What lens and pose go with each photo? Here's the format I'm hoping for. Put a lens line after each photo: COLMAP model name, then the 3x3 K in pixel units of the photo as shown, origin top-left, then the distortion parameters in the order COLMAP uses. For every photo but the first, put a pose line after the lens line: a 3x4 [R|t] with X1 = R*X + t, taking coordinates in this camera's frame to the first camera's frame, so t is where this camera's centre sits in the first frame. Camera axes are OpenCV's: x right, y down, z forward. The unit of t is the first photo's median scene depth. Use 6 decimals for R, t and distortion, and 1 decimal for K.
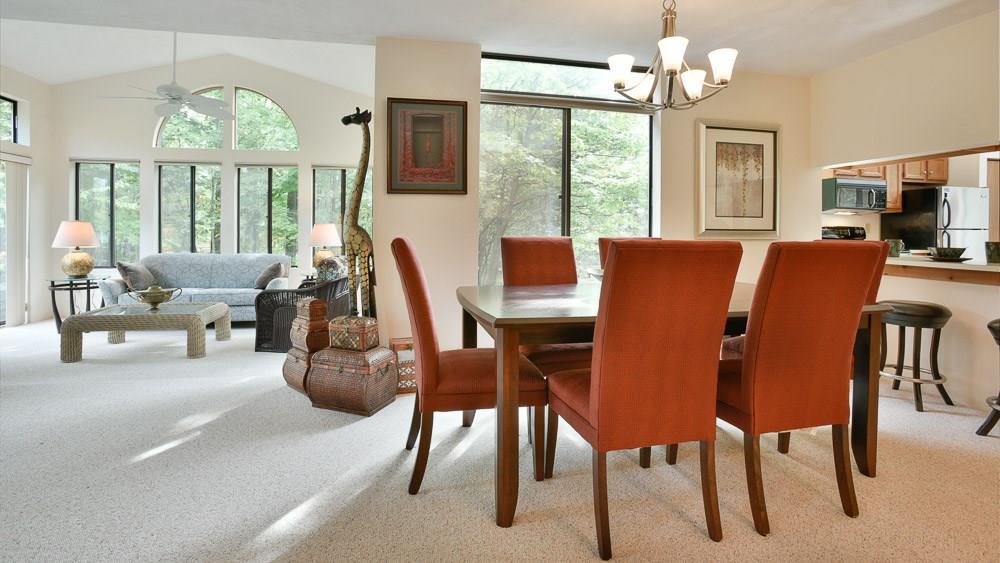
lens RADIAL K [[482.3, 0, 501.0], [0, 482.3, 232.9], [0, 0, 1]] dist [-0.048396, 0.023552]
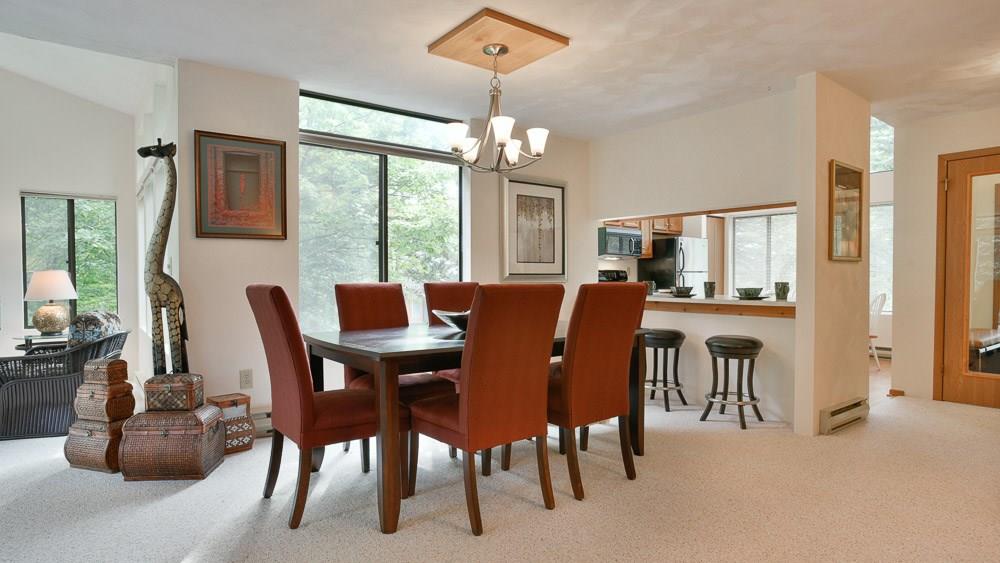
lens RADIAL K [[551.3, 0, 499.9], [0, 551.3, 278.1], [0, 0, 1]] dist [-0.000187, 0.000529]
pose [[0.905084, -0.011378, 0.425081, -0.167330], [0.010837, 0.999934, 0.003692, -0.003629], [-0.425095, 0.001265, 0.905148, -0.177023]]
